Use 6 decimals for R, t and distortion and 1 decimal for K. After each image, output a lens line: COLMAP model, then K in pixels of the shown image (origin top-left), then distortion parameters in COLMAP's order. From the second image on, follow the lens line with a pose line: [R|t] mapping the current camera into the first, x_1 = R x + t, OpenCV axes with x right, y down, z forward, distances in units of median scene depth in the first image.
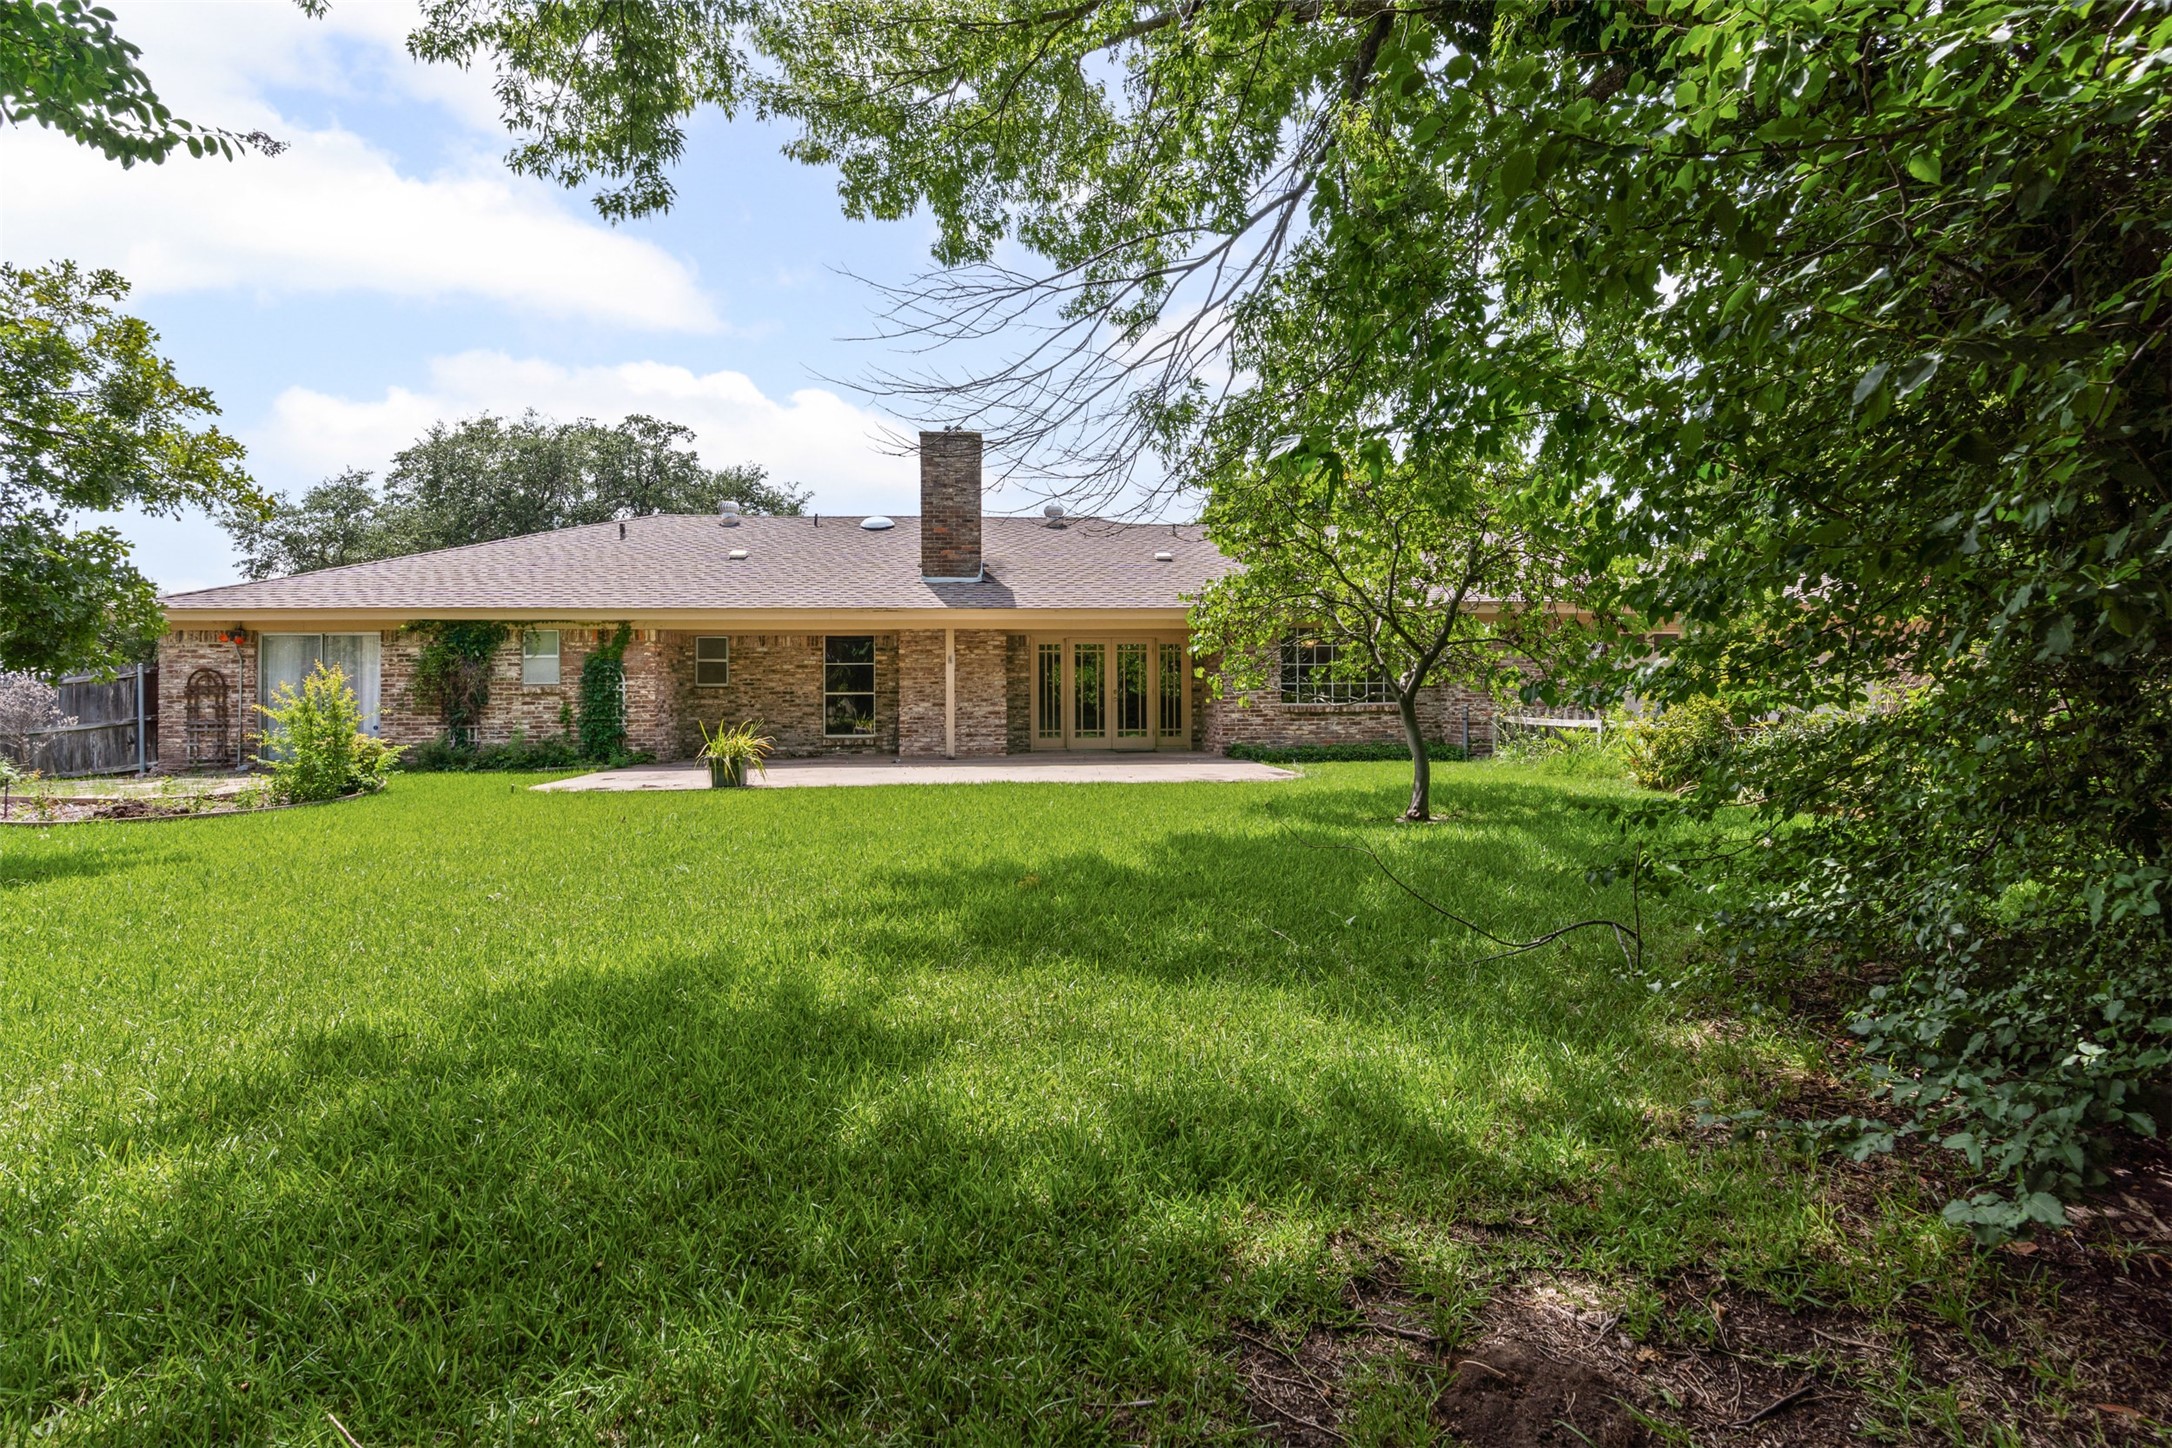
lens RADIAL K [[998.3, 0, 1128.5], [0, 998.3, 713.3], [0, 0, 1]] dist [-0.010316, 0.004857]
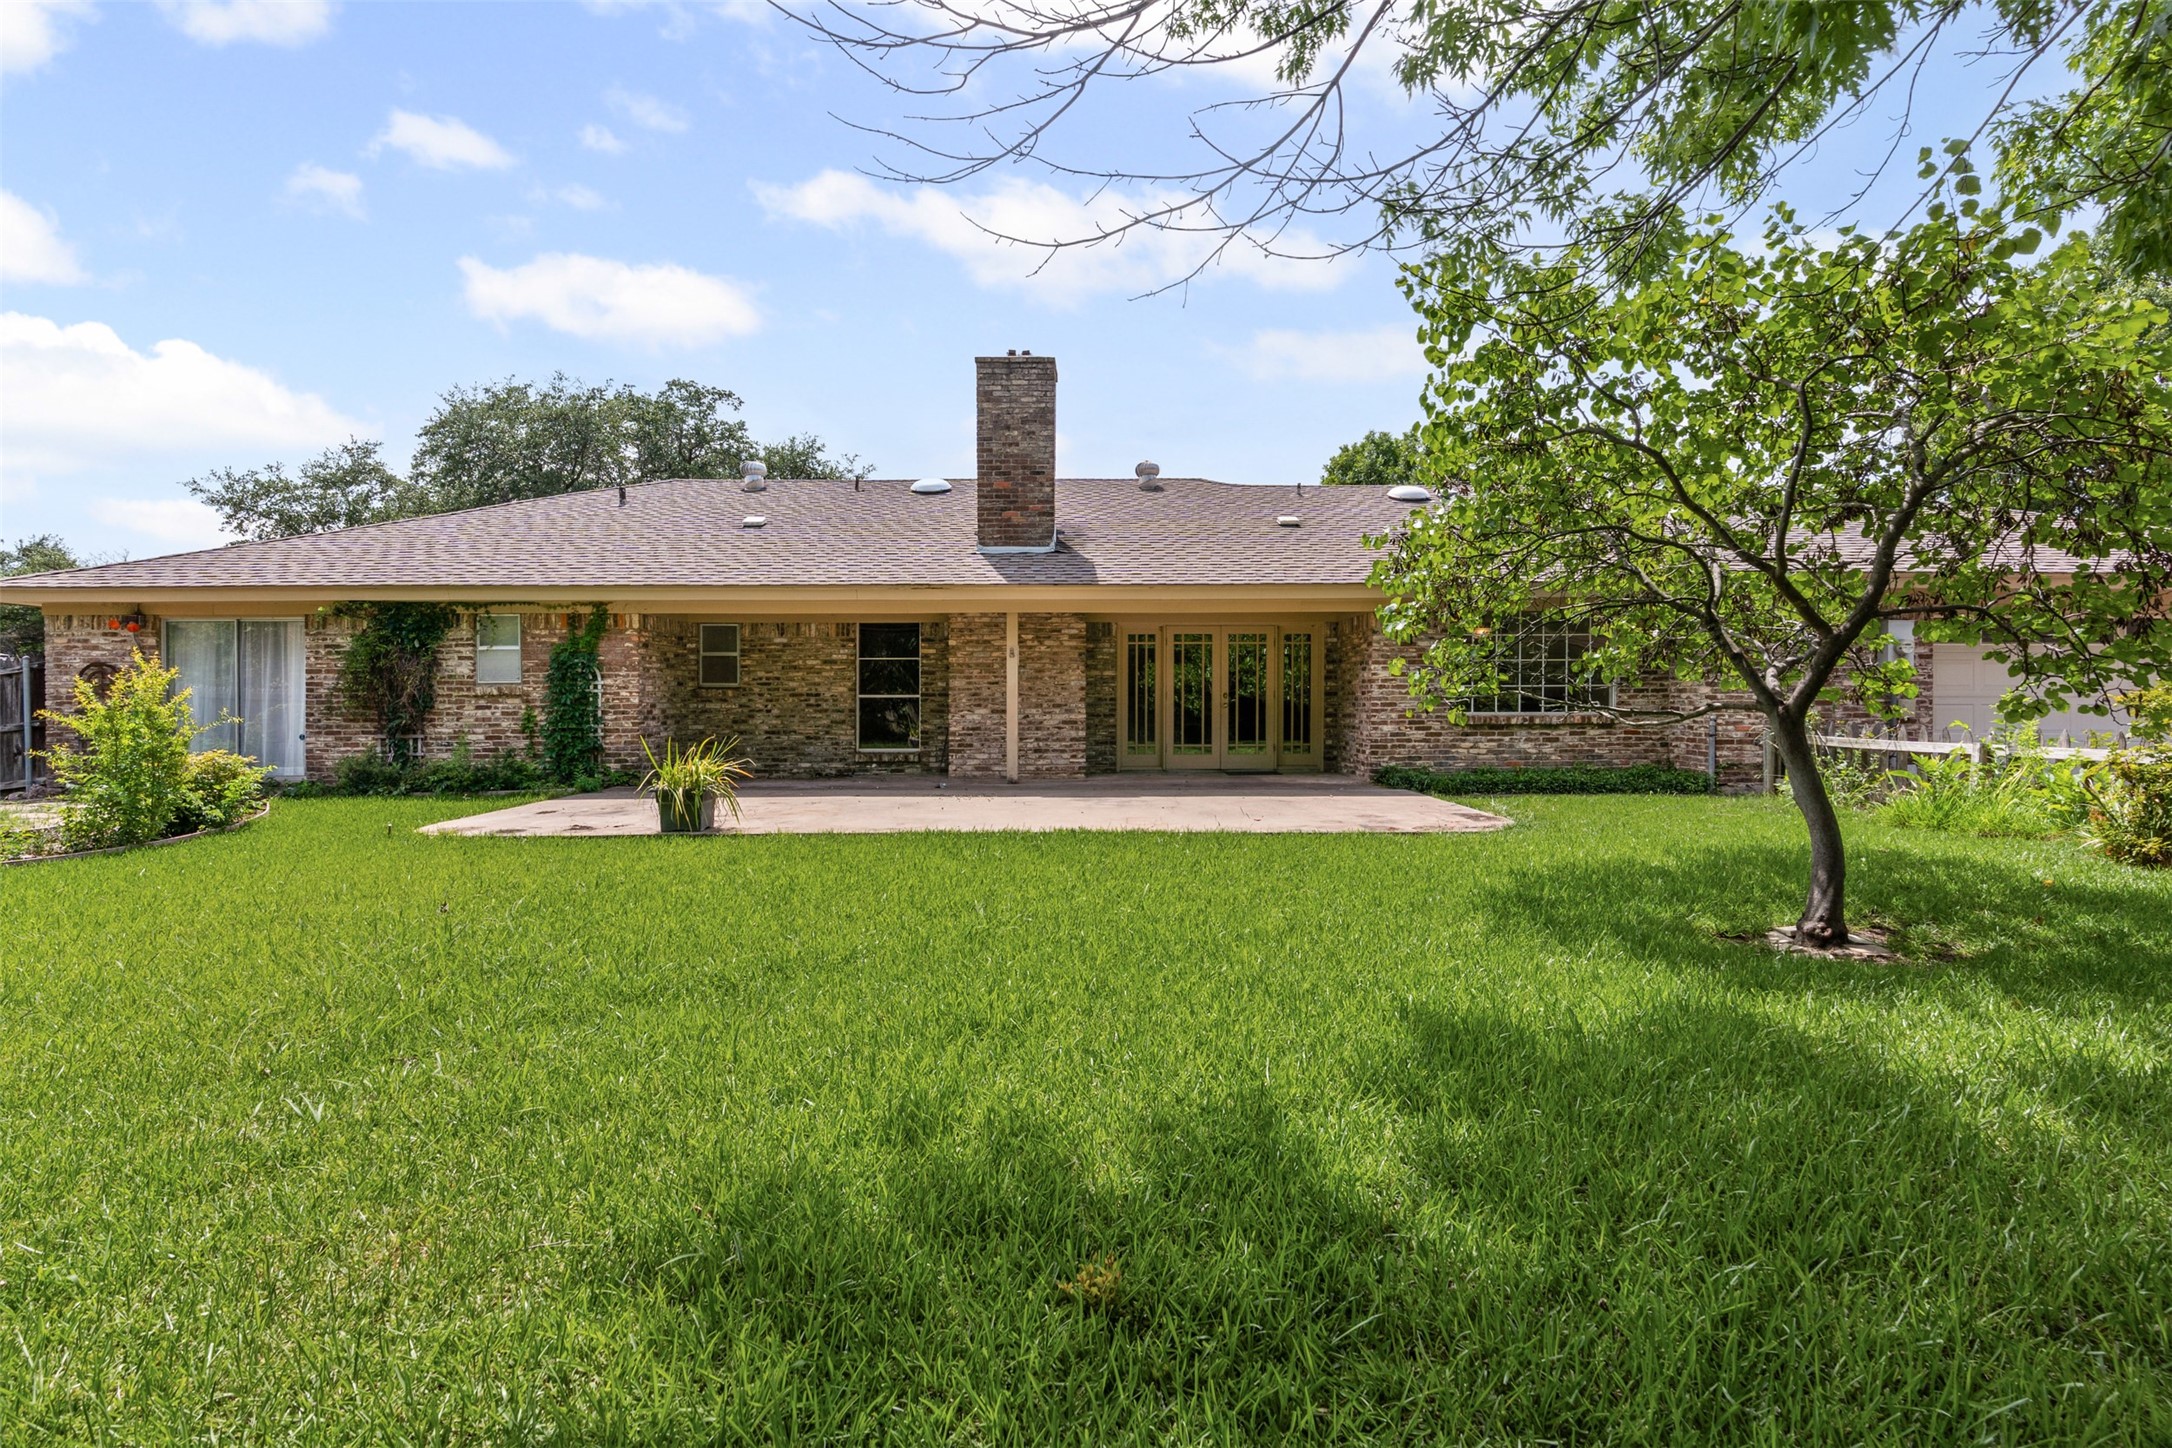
lens RADIAL K [[998.3, 0, 1140.2], [0, 998.3, 734.9], [0, 0, 1]] dist [-0.010316, 0.004857]
pose [[0.996981, 0.007444, -0.077293, -0.020967], [-0.005801, 0.999753, 0.021451, -0.007795], [0.077433, -0.020938, 0.996778, 0.240743]]
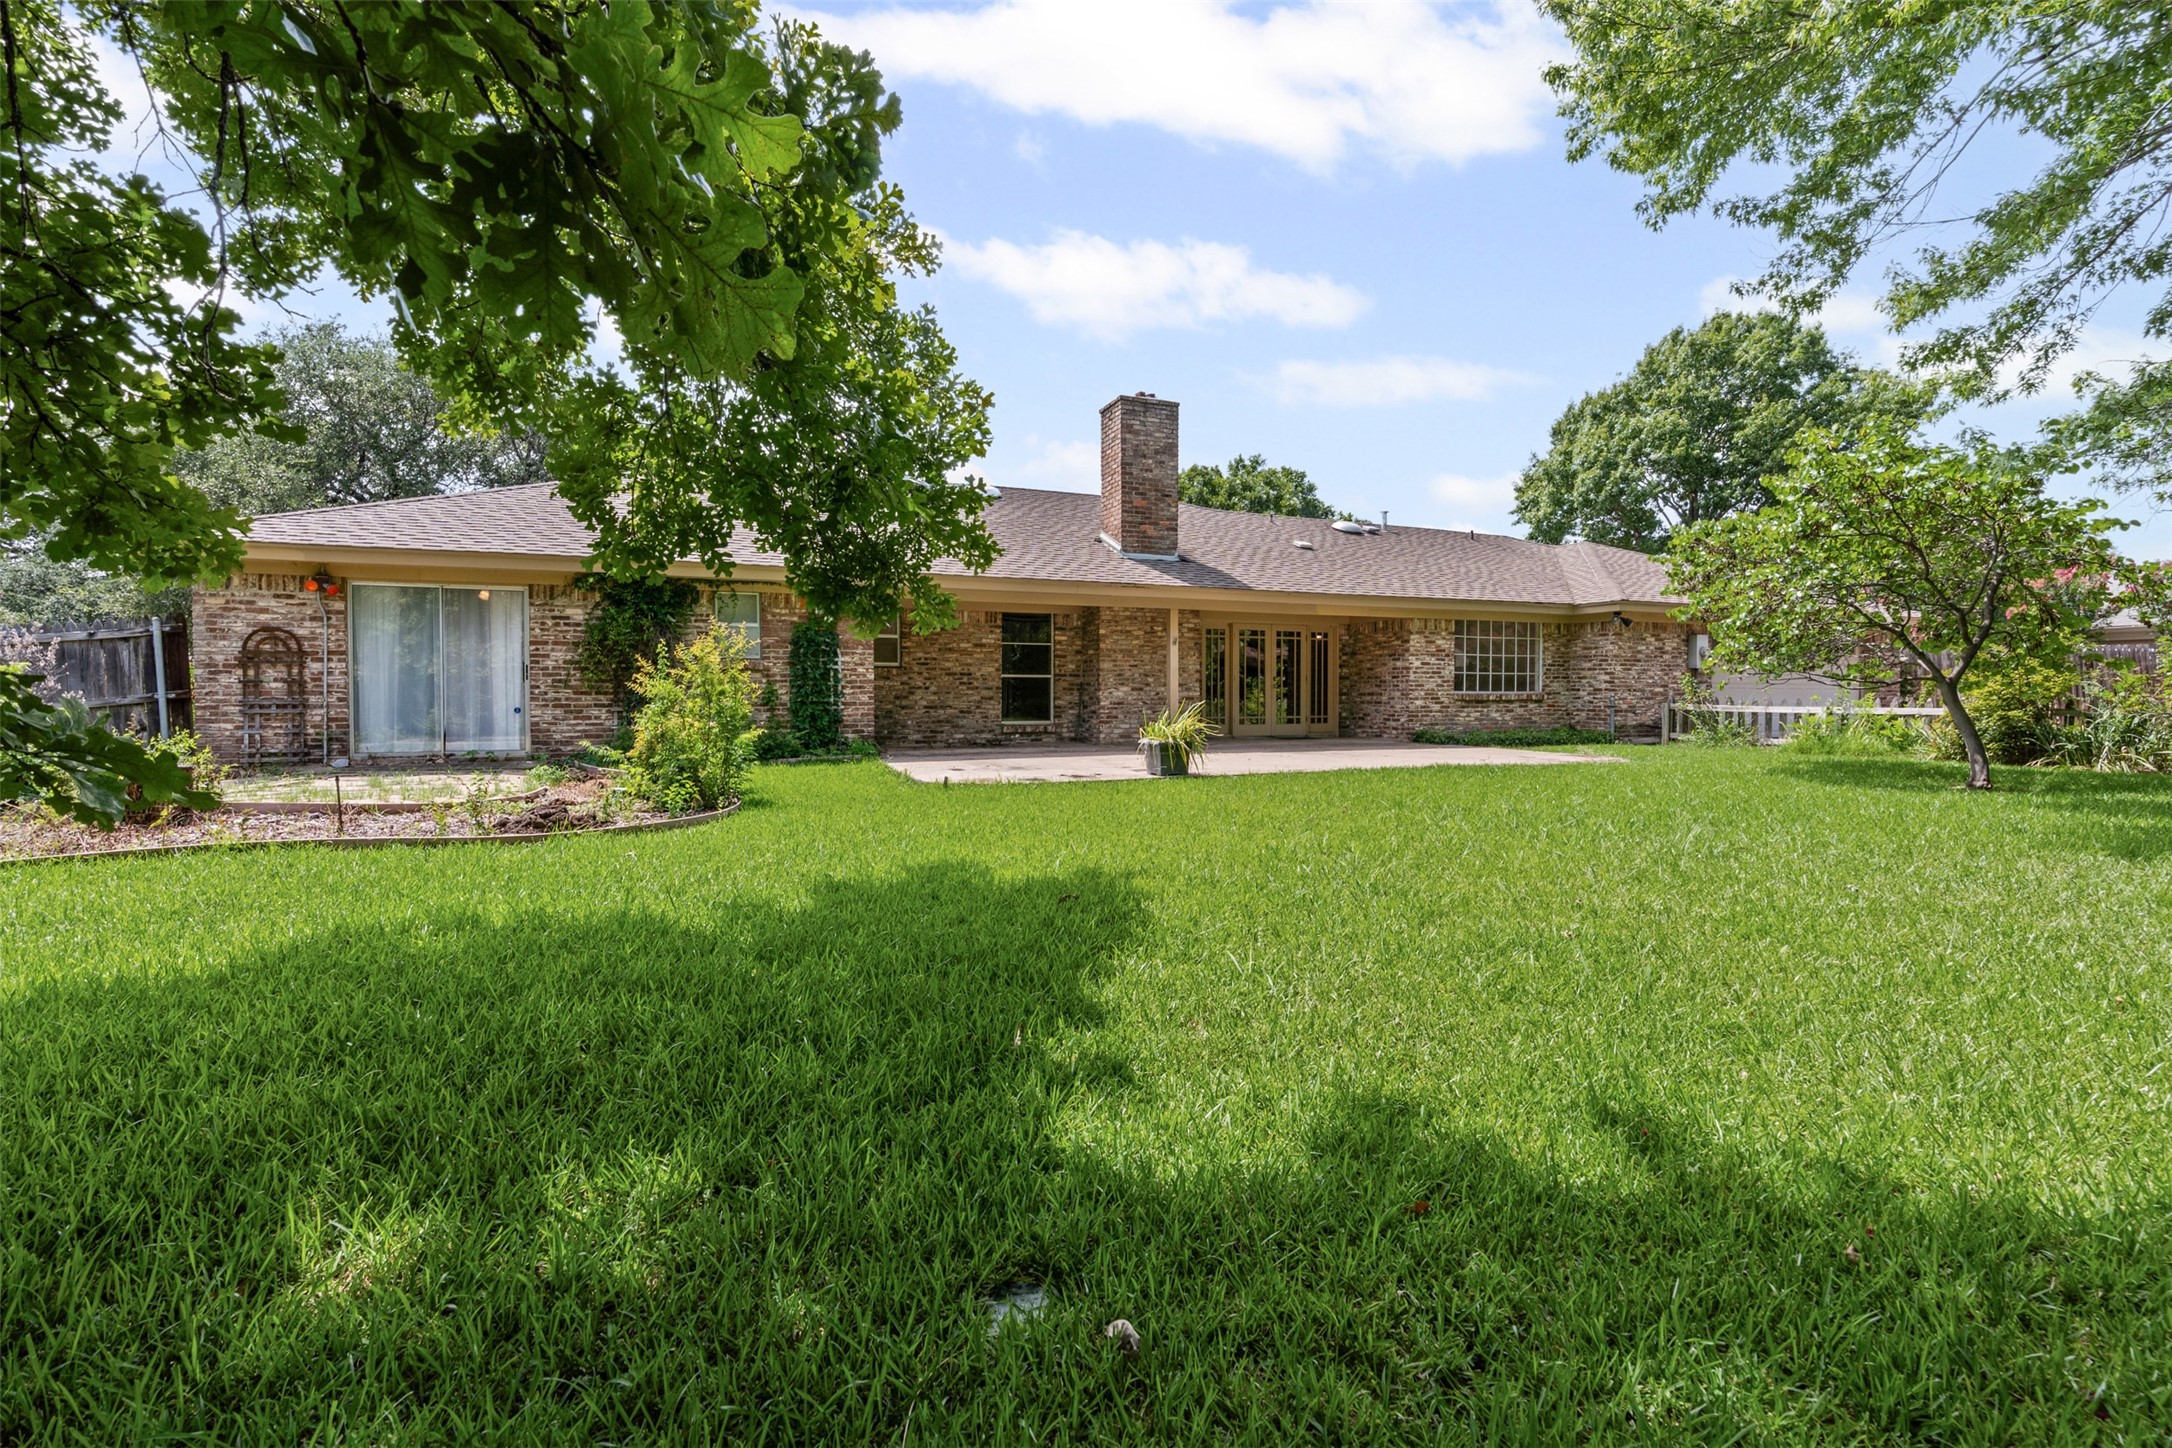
lens RADIAL K [[998.3, 0, 1102.4], [0, 998.3, 740.5], [0, 0, 1]] dist [-0.010316, 0.004857]
pose [[0.951956, -0.004549, 0.306201, -0.530265], [-0.005659, 0.999458, 0.032443, 0.009903], [-0.306182, -0.032617, 0.951414, 0.111749]]
